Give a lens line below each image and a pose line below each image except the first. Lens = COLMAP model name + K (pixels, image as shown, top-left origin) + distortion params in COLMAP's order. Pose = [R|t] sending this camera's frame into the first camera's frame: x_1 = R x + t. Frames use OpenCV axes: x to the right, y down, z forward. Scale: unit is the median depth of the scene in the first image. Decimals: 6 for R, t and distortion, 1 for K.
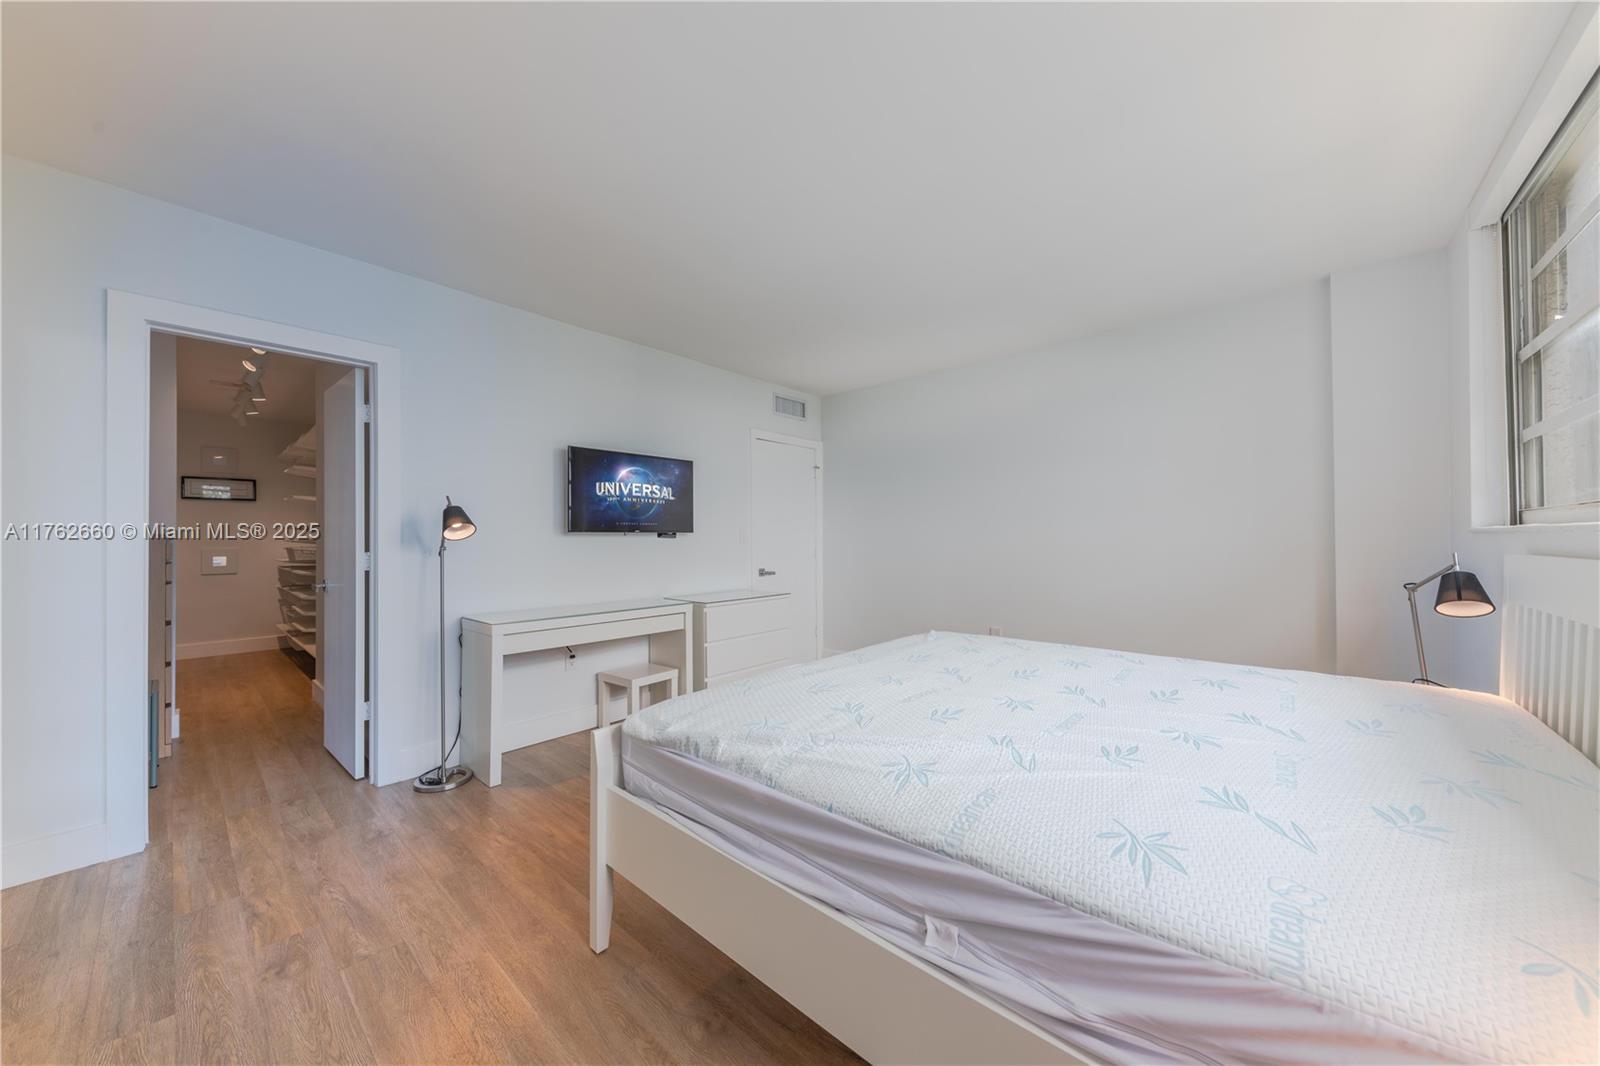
lens RADIAL K [[560.1, 0, 810.4], [0, 560.1, 522.0], [0, 0, 1]] dist [0.005904, -0.002247]
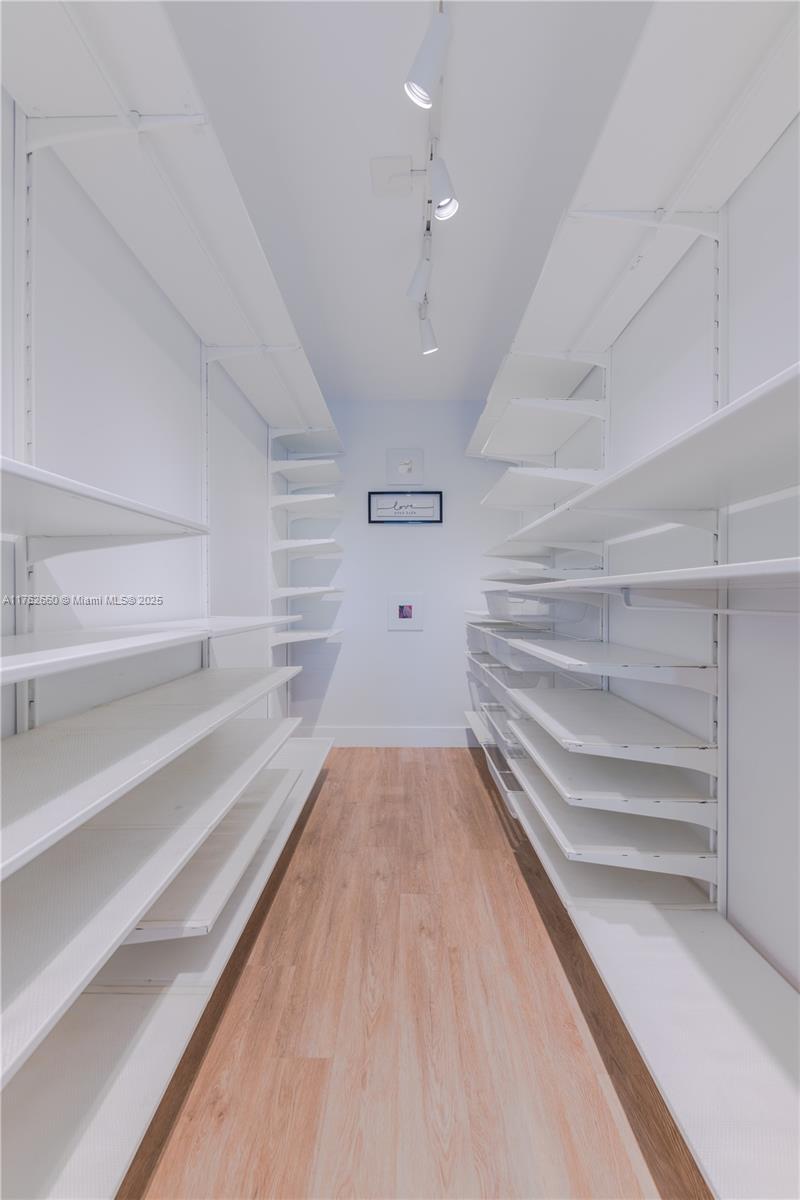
lens RADIAL K [[420.1, 0, 400.5], [0, 420.1, 597.0], [0, 0, 1]] dist [0.005904, -0.002247]
pose [[0.629919, 0.001290, -0.776659, -0.633540], [0.004155, 0.999979, 0.005032, 0.047602], [0.776649, -0.006397, 0.629901, 0.650184]]
